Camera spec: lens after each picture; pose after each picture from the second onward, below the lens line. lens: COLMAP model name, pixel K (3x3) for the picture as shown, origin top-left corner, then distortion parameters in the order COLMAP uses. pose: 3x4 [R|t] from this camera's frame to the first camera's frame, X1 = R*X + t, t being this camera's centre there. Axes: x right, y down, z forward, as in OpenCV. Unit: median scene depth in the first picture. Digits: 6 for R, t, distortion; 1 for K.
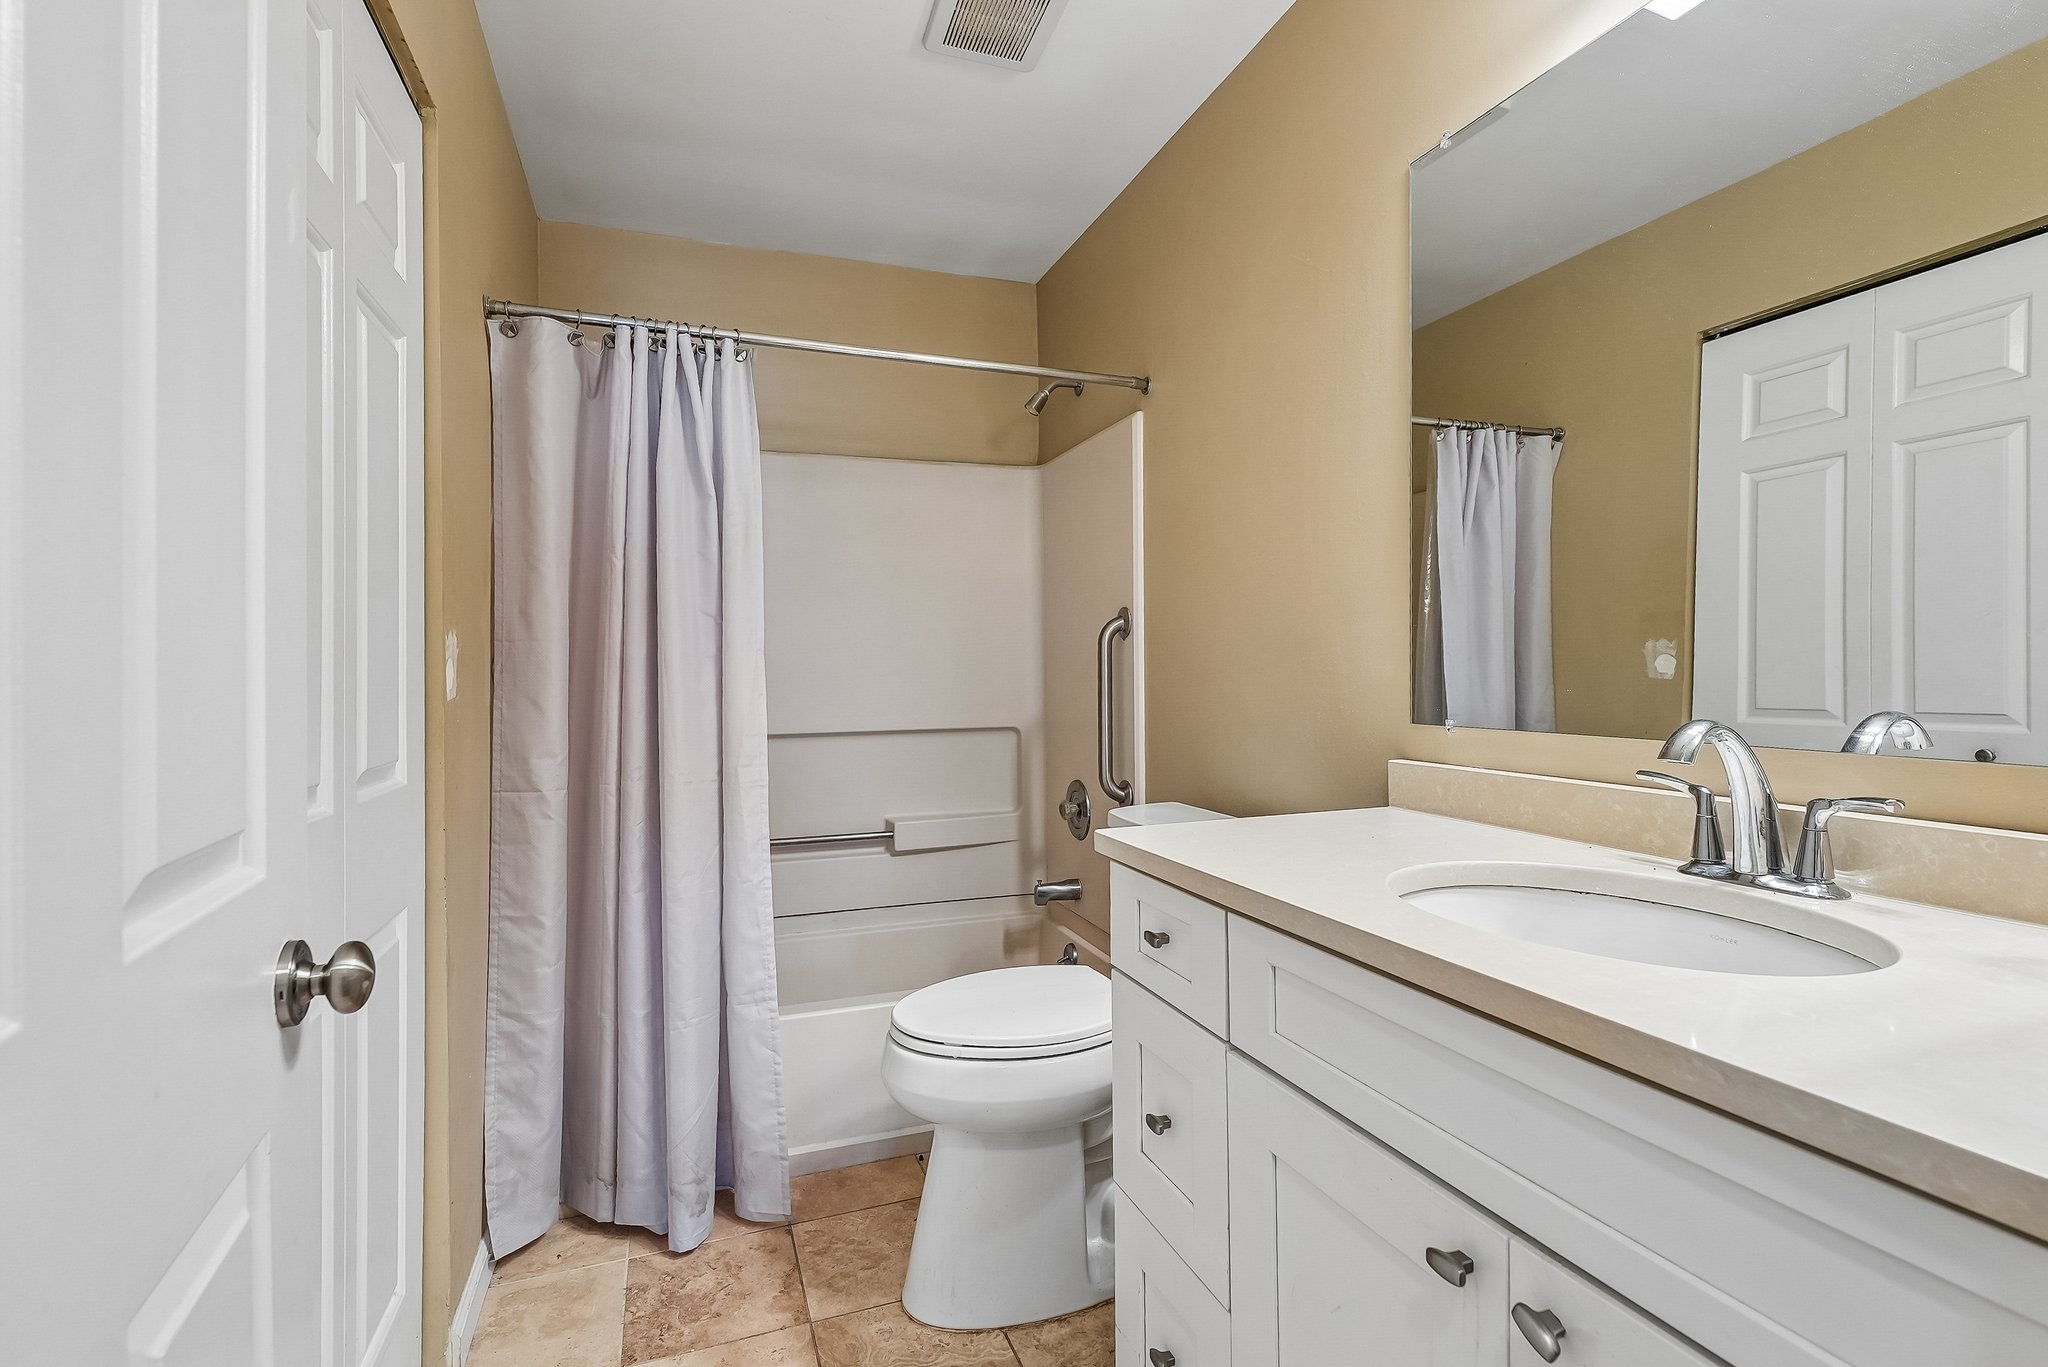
lens RADIAL K [[986.5, 0, 1029.8], [0, 986.5, 679.6], [0, 0, 1]] dist [-0.000412, -0.000499]
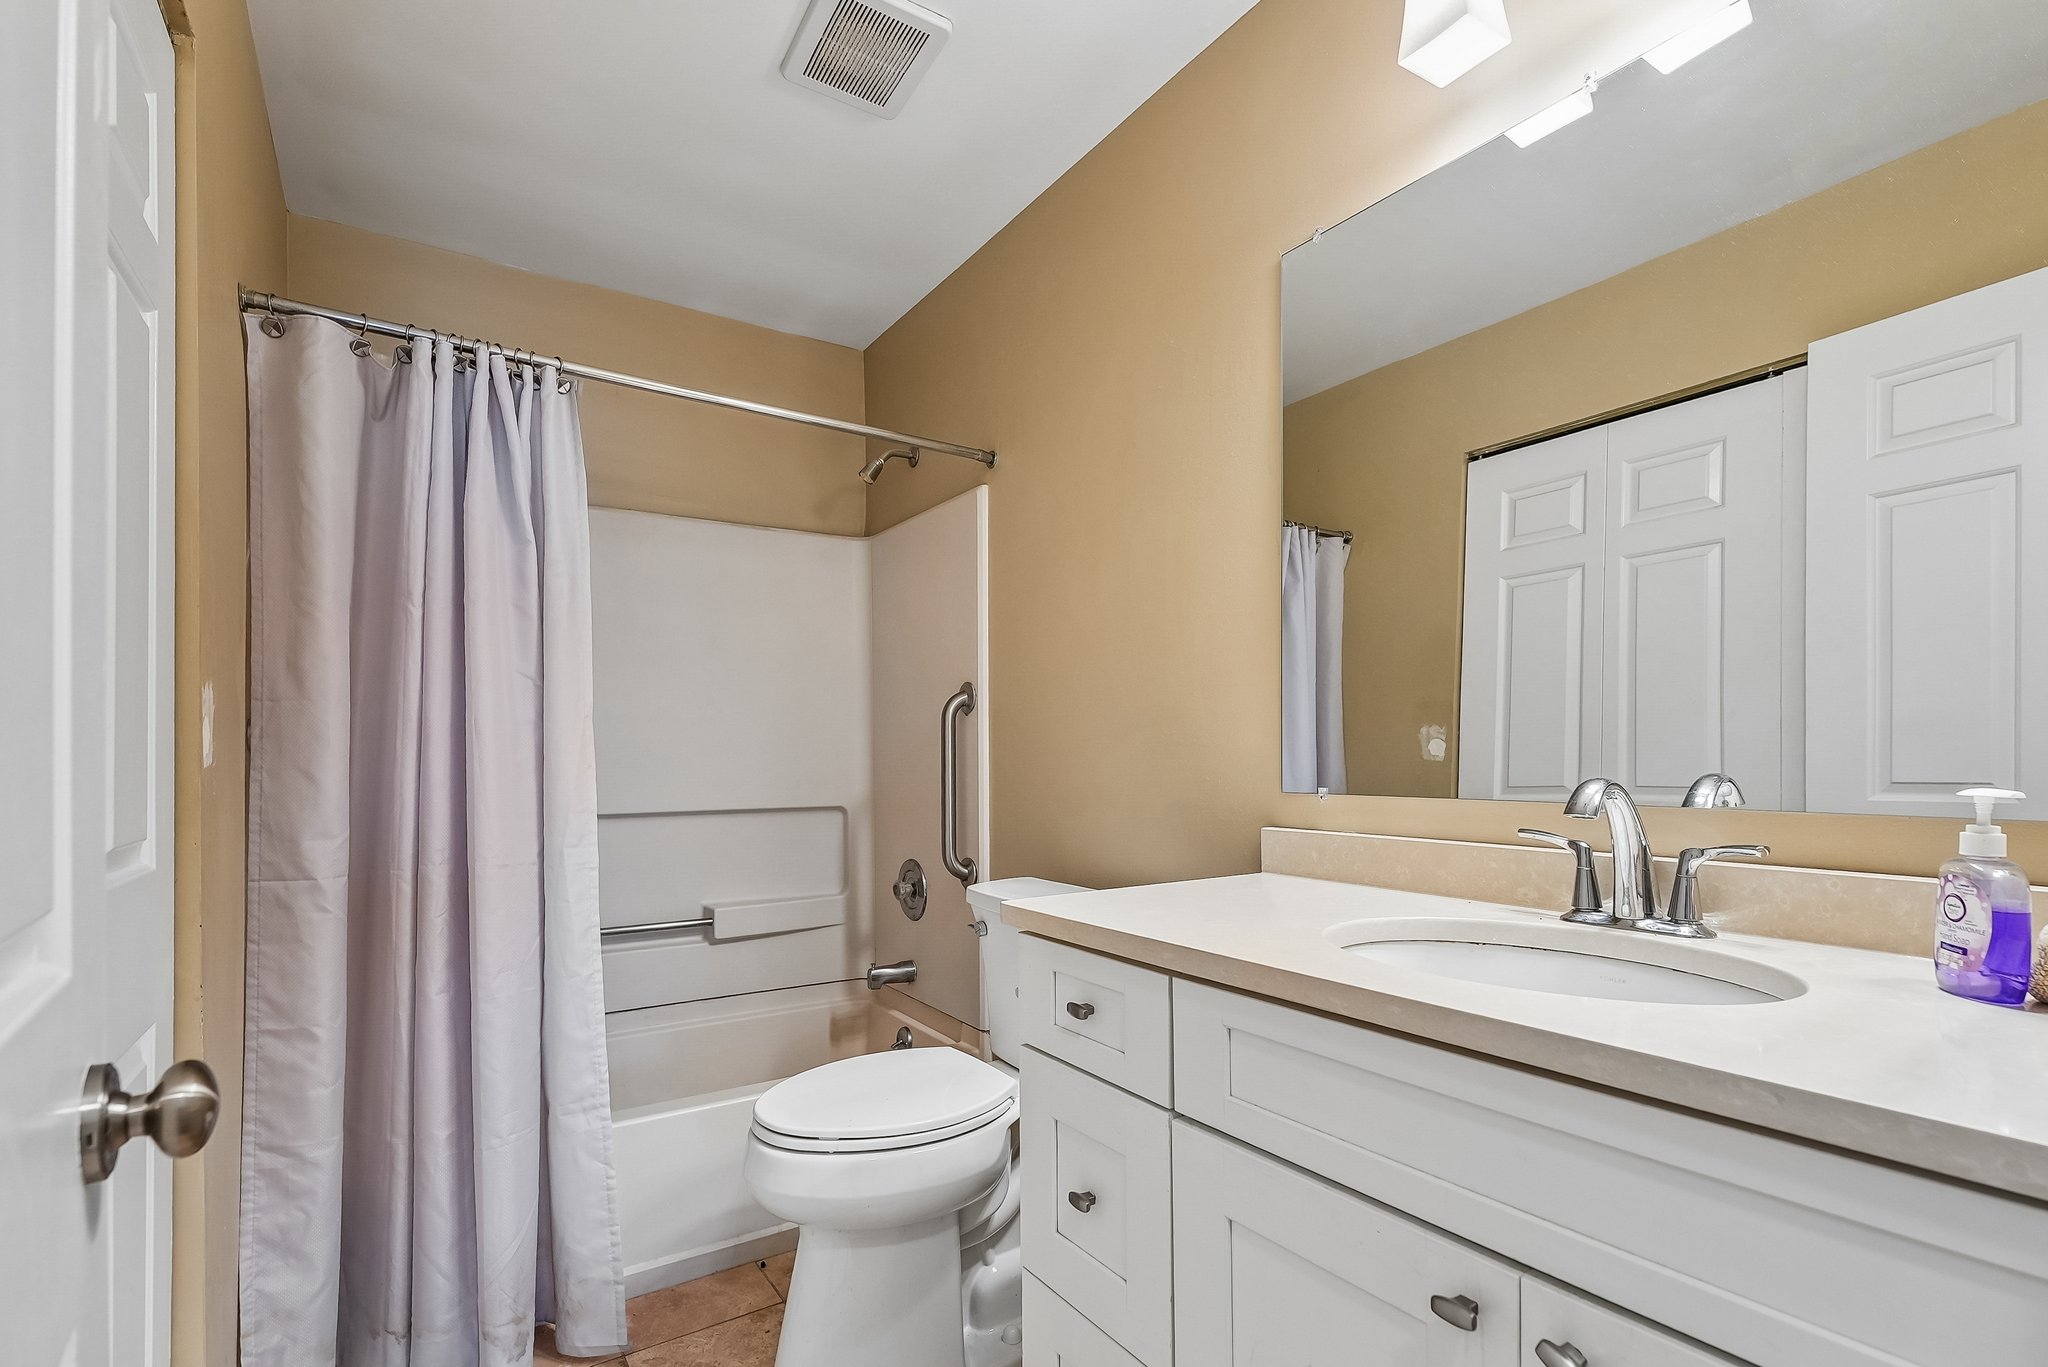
lens RADIAL K [[973.4, 0, 1038.2], [0, 973.4, 763.9], [0, 0, 1]] dist [-0.000346, -0.001033]
pose [[0.972981, 0.003730, 0.230853, -0.088139], [-0.003088, 0.999990, -0.003142, 0.015739], [-0.230862, 0.002344, 0.972984, 0.051313]]
